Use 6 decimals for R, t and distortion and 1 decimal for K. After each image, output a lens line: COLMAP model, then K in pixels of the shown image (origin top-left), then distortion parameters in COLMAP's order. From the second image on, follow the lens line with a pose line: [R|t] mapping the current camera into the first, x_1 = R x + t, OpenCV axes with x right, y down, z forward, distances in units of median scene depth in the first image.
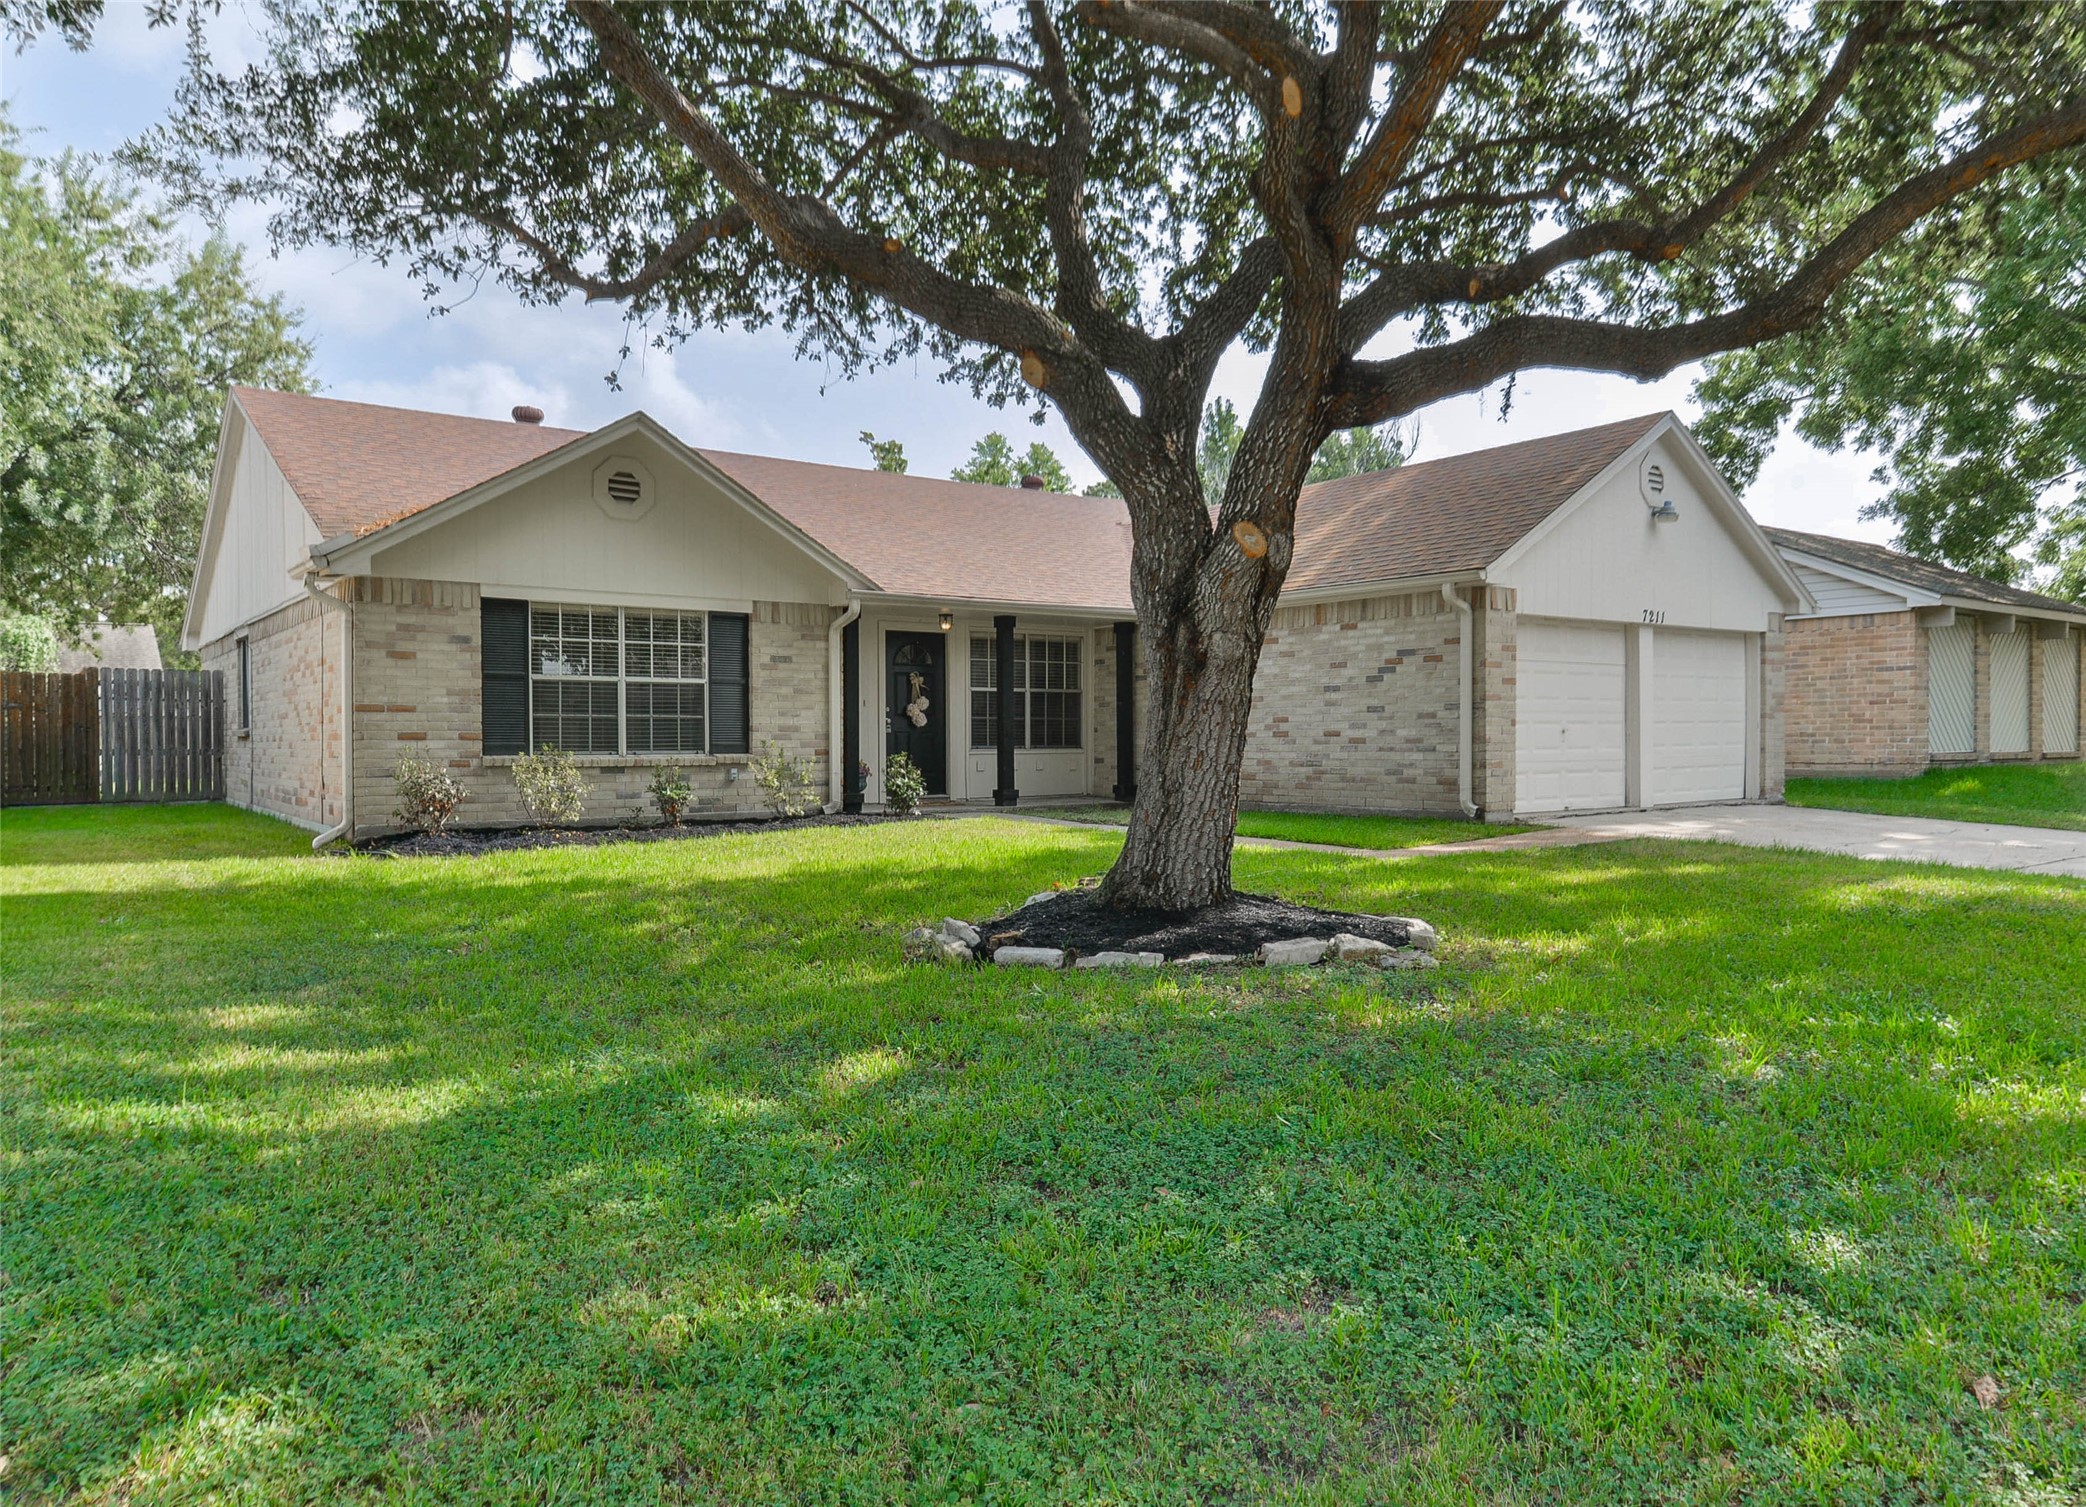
lens RADIAL K [[1411.4, 0, 1044.5], [0, 1411.4, 753.3], [0, 0, 1]] dist [-0.002926, 0.000030]
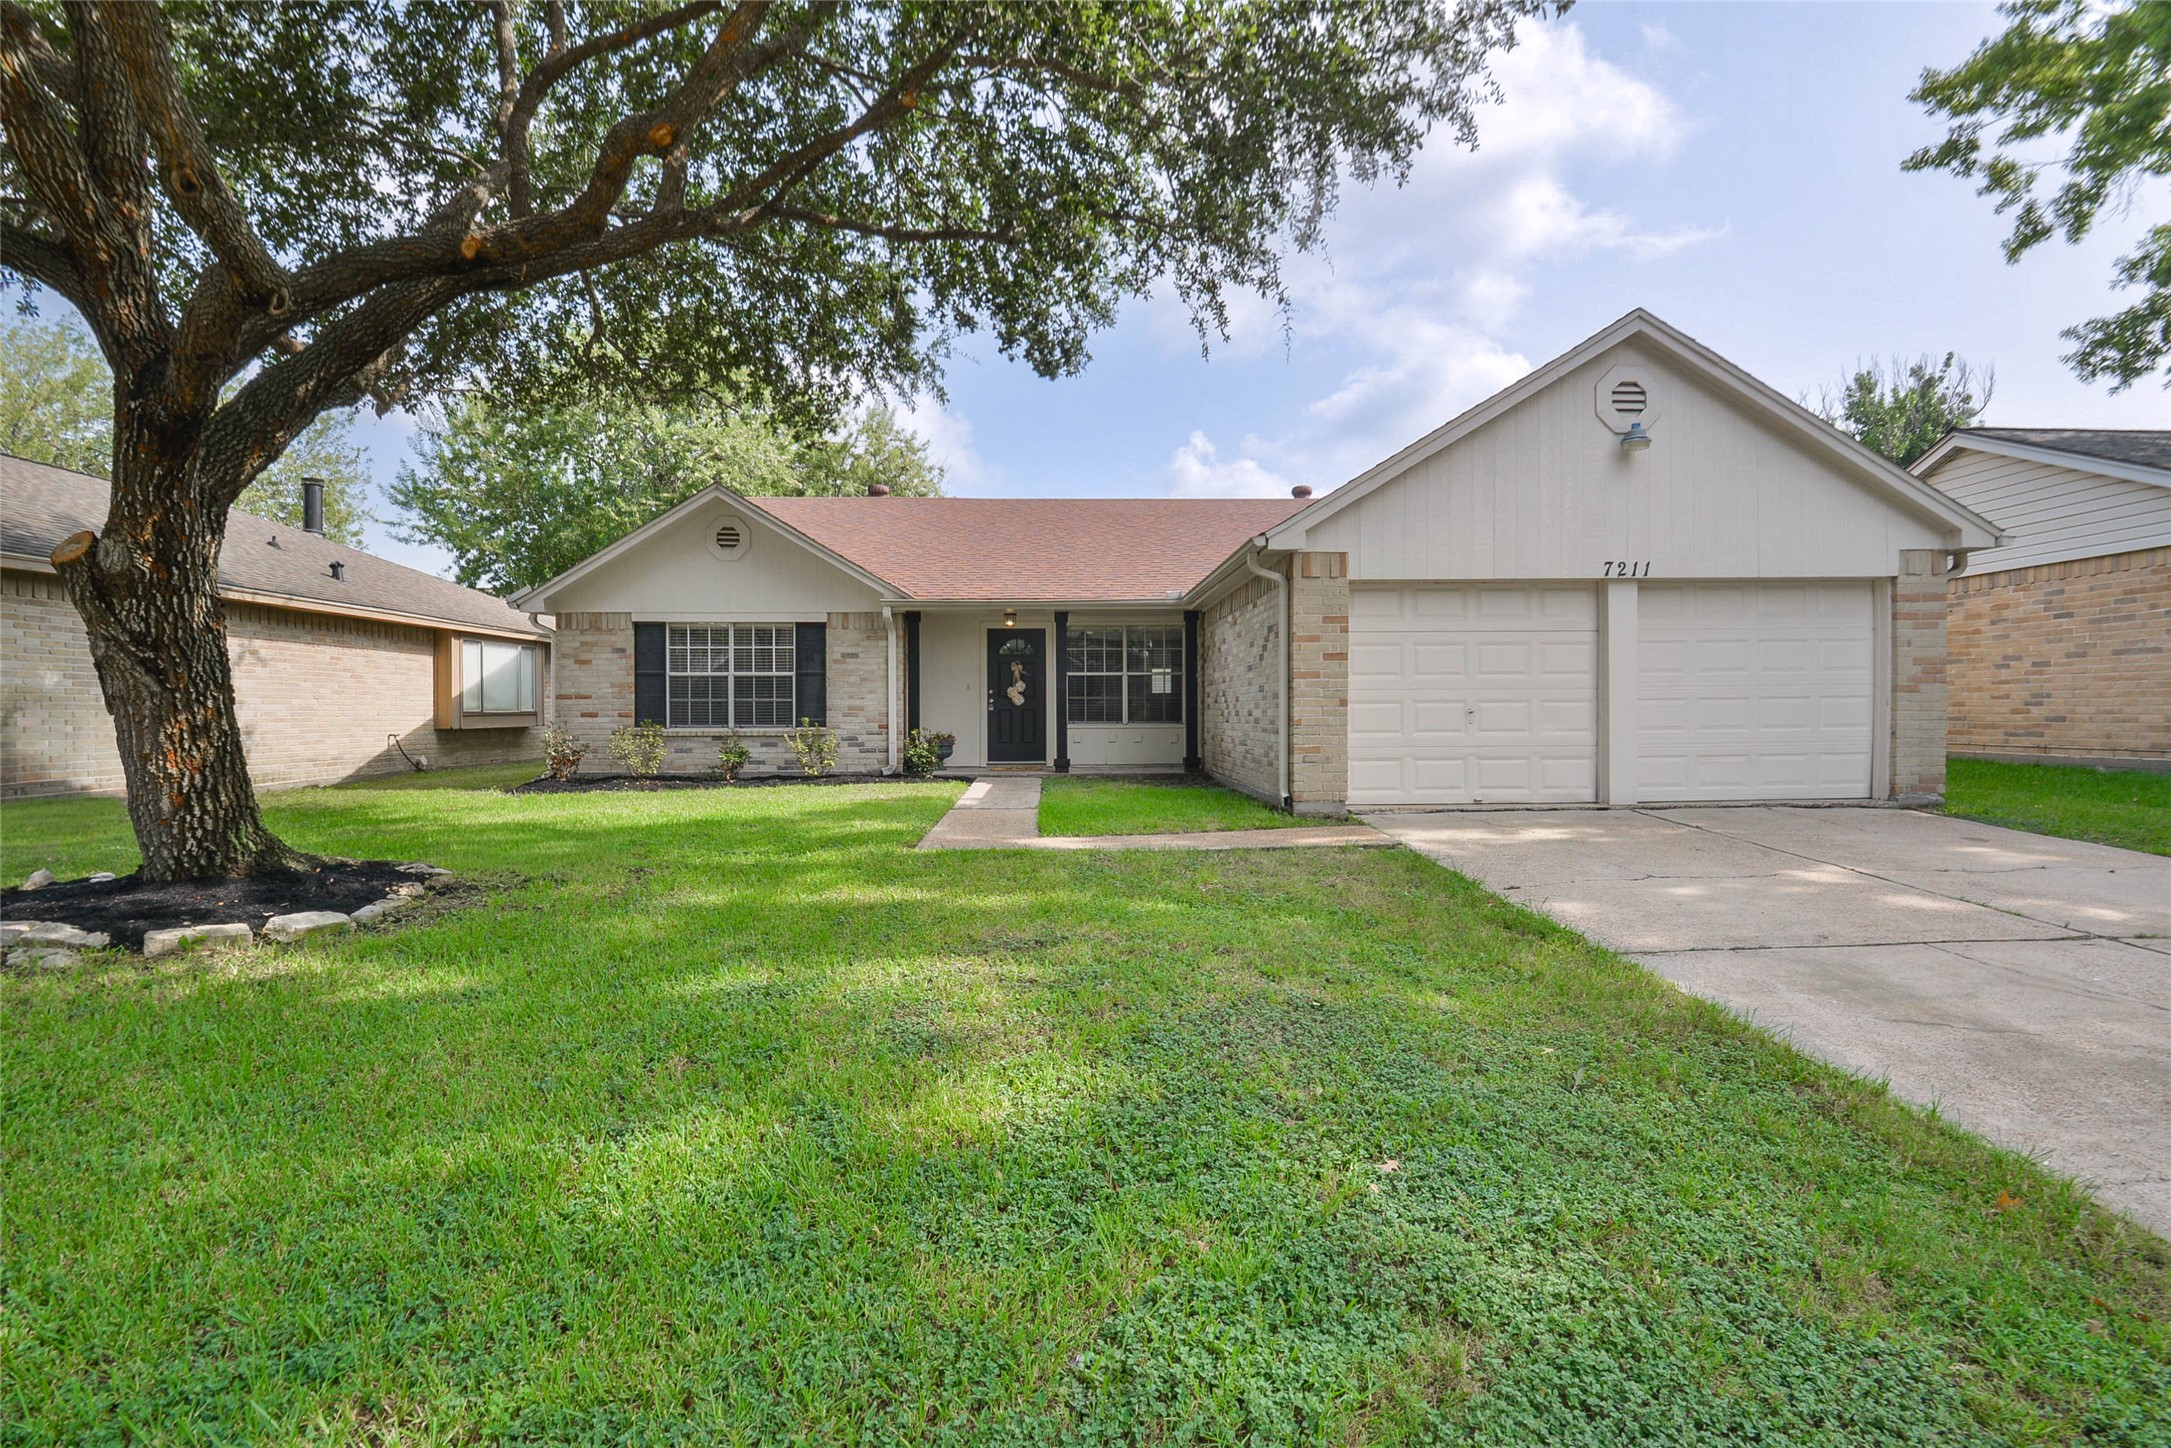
lens RADIAL K [[1002.8, 0, 1084.8], [0, 1002.8, 715.6], [0, 0, 1]] dist [-0.000237, -0.000978]
pose [[0.813880, 0.004055, -0.581019, 0.554330], [-0.004845, 0.999988, 0.000192, -0.012337], [0.581013, 0.002659, 0.813890, 0.379323]]
